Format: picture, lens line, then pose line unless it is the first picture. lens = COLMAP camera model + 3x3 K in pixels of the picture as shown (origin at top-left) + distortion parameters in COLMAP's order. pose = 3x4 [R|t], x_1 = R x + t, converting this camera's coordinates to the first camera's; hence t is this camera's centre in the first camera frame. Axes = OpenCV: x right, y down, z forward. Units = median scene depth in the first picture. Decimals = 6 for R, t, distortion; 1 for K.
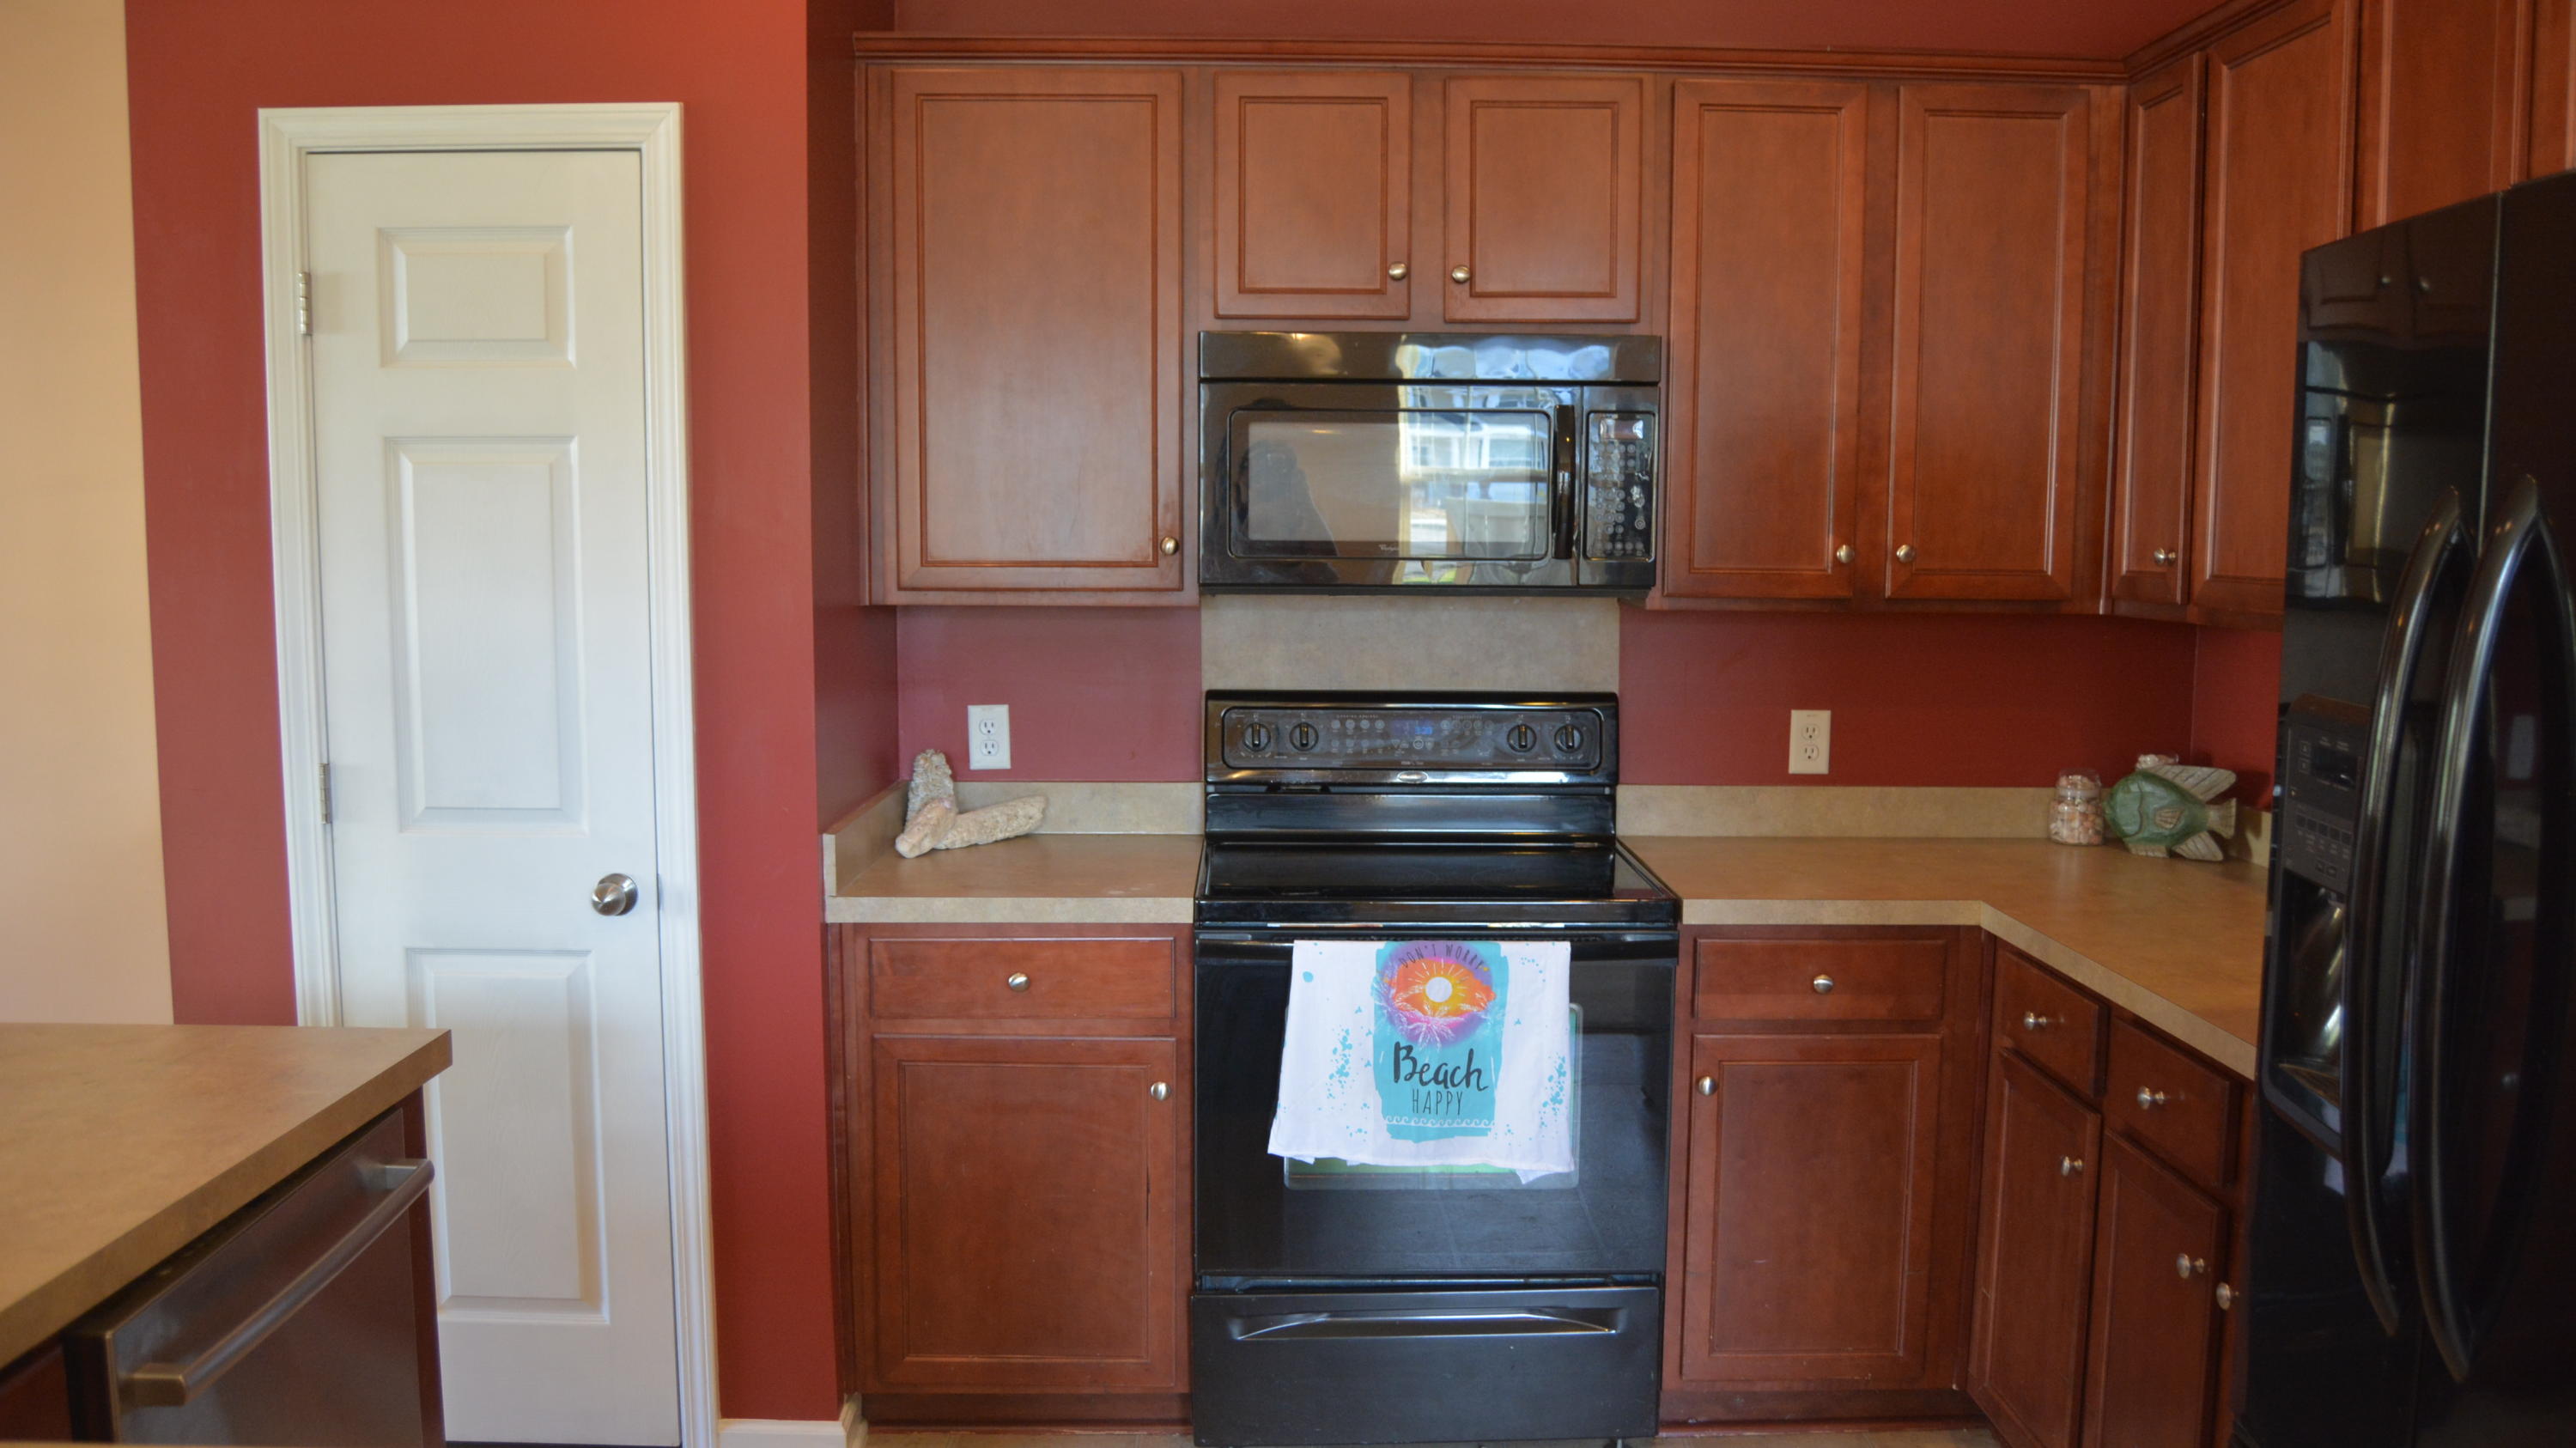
lens RADIAL K [[2011.1, 0, 1305.6], [0, 2011.1, 726.5], [0, 0, 1]] dist [-0.087416, 0.032203]
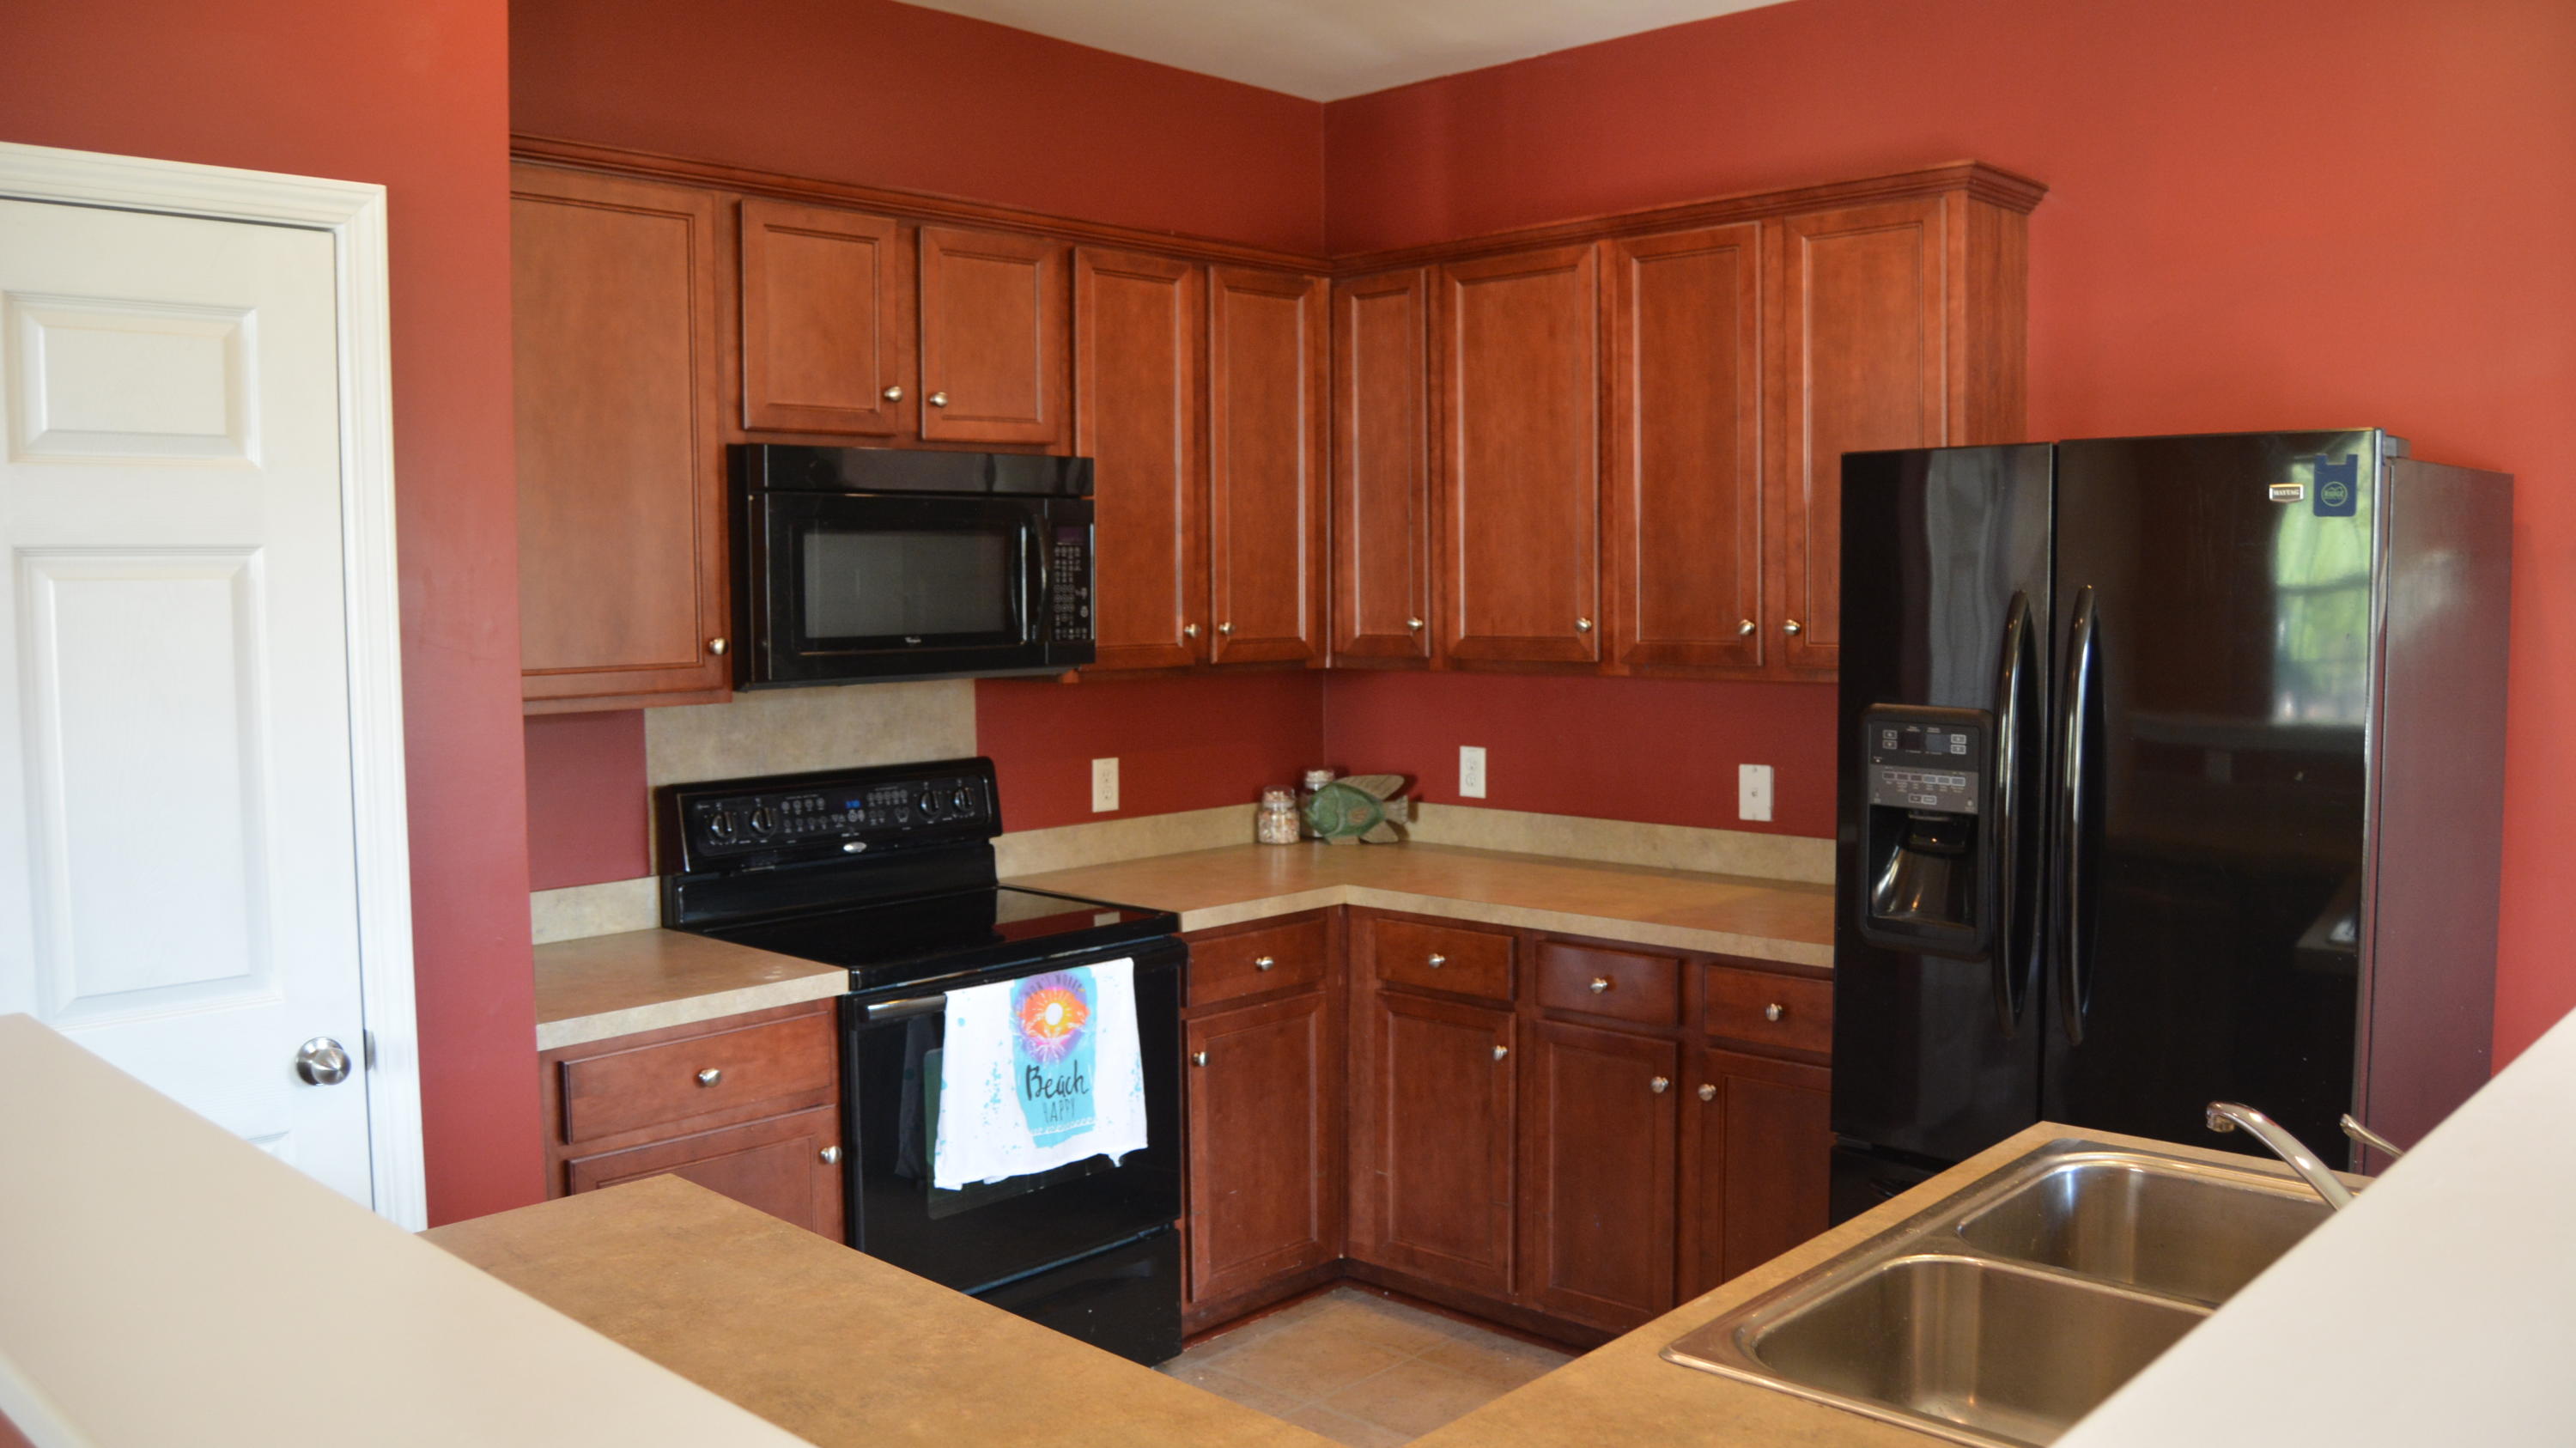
lens RADIAL K [[2011.1, 0, 1301.1], [0, 2011.1, 725.8], [0, 0, 1]] dist [-0.087416, 0.032203]
pose [[0.697189, -0.067096, 0.713741, -0.638159], [0.088769, 0.996028, 0.006923, -0.030941], [-0.711370, 0.058531, 0.700376, 0.065464]]
